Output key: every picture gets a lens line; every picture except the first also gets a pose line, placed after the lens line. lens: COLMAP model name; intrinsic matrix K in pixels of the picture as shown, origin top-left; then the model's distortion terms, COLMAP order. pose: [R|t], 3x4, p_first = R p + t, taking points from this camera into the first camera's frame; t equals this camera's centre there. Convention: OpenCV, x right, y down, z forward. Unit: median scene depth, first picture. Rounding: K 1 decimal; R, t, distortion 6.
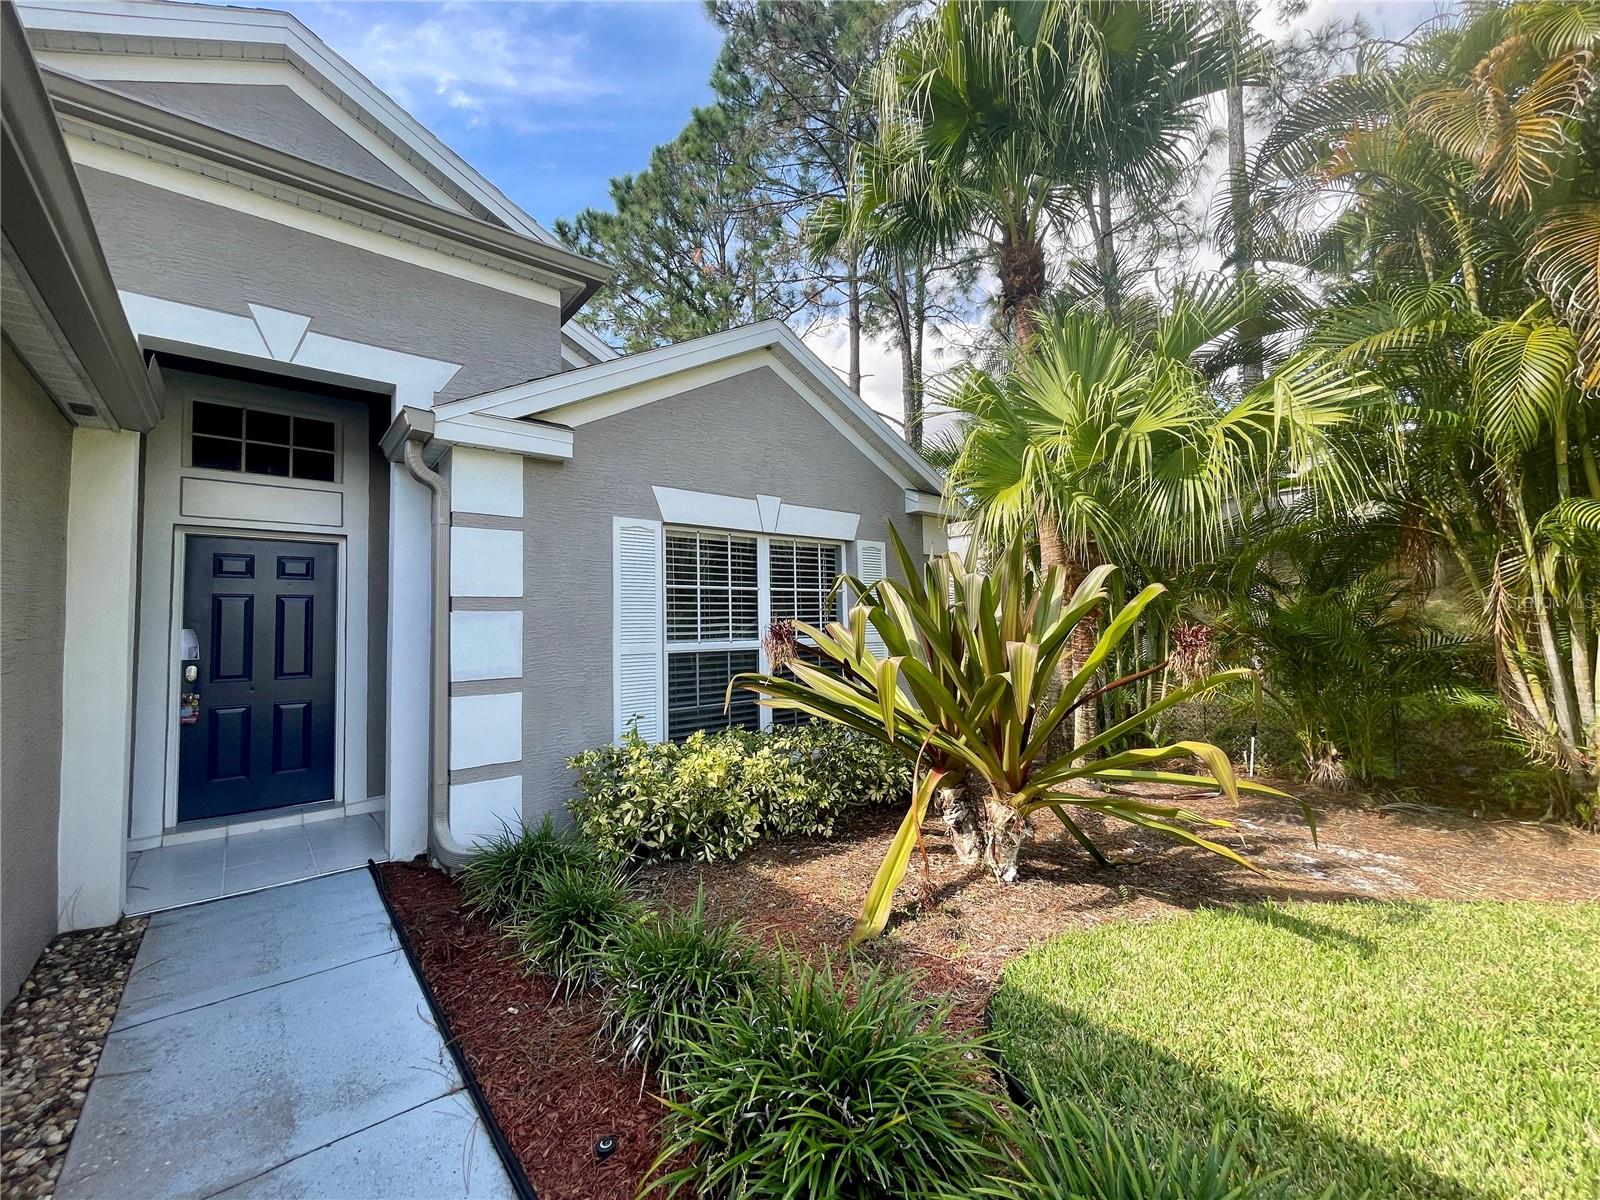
lens RADIAL K [[642.7, 0, 787.0], [0, 642.7, 609.1], [0, 0, 1]] dist [-0.001806, 0.000283]
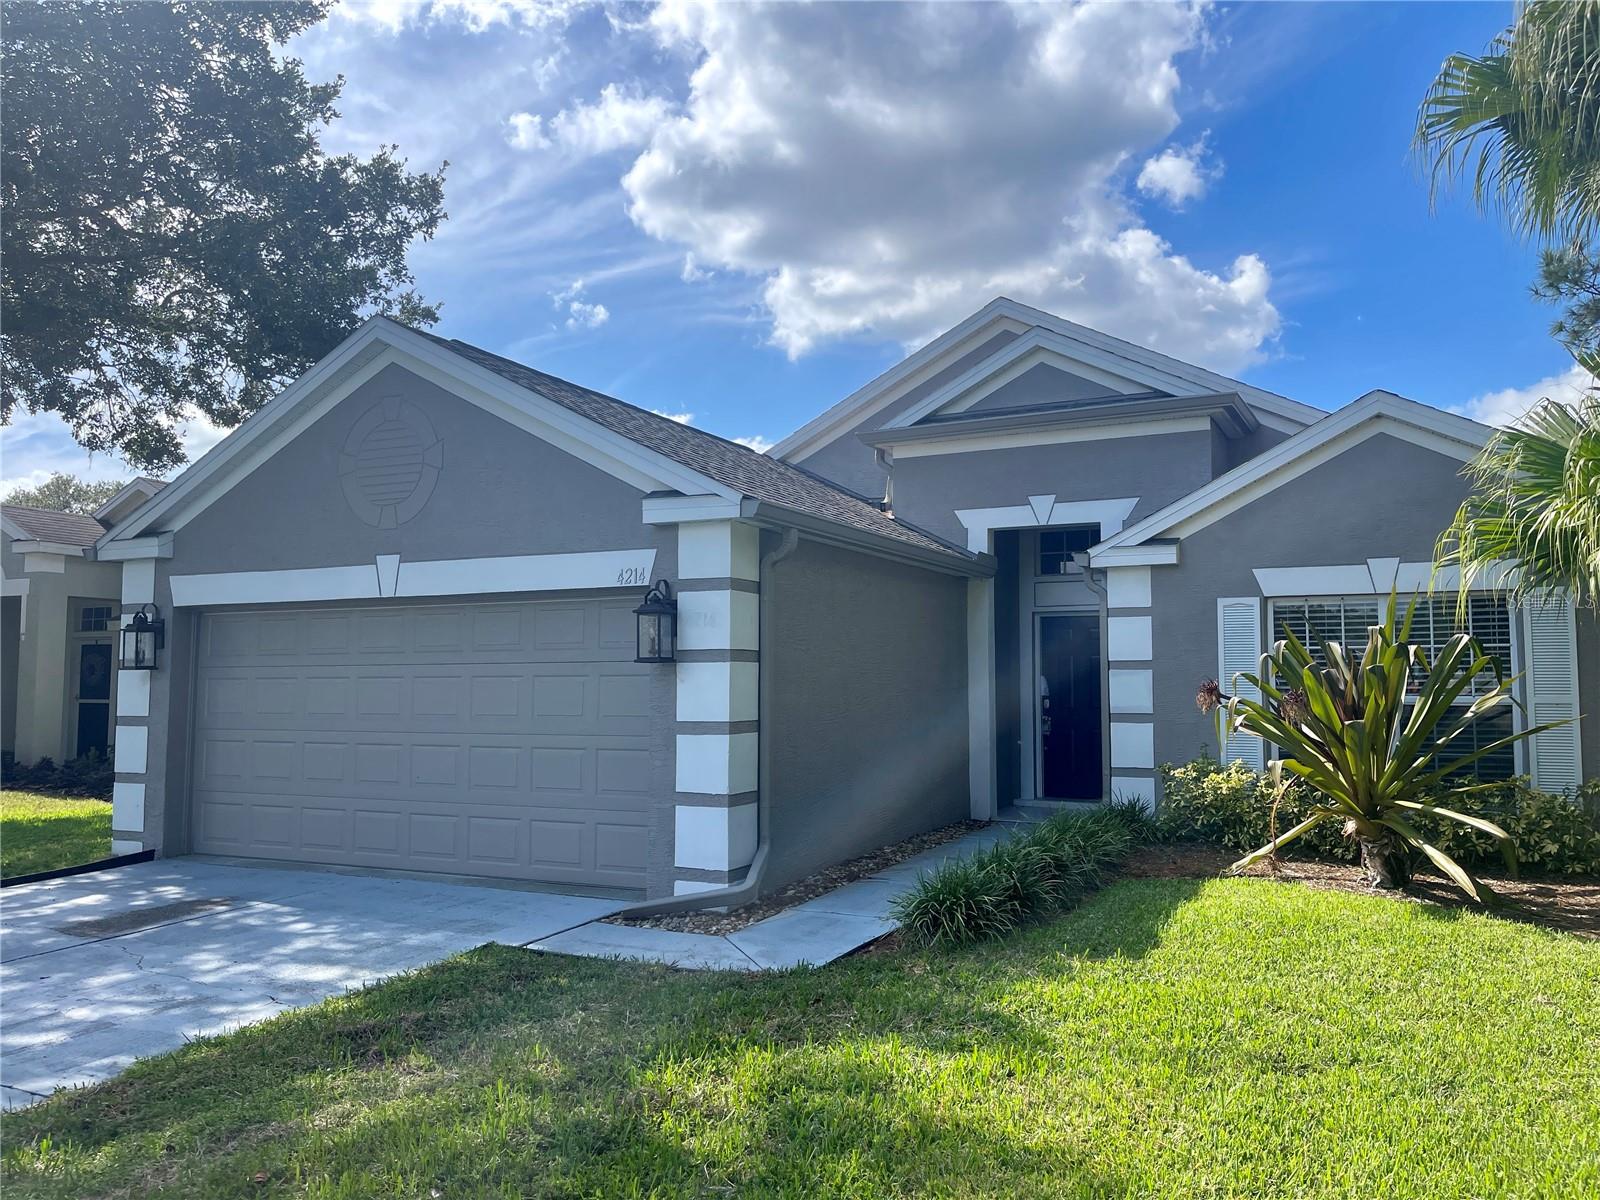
lens RADIAL K [[1219.9, 0, 796.4], [0, 1219.9, 597.5], [0, 0, 1]] dist [0.065853, -0.062086]
pose [[0.411047, -0.041724, -0.910659, 1.595609], [0.029073, 0.999044, -0.032651, -0.080577], [0.911151, -0.013055, 0.411867, -0.803028]]
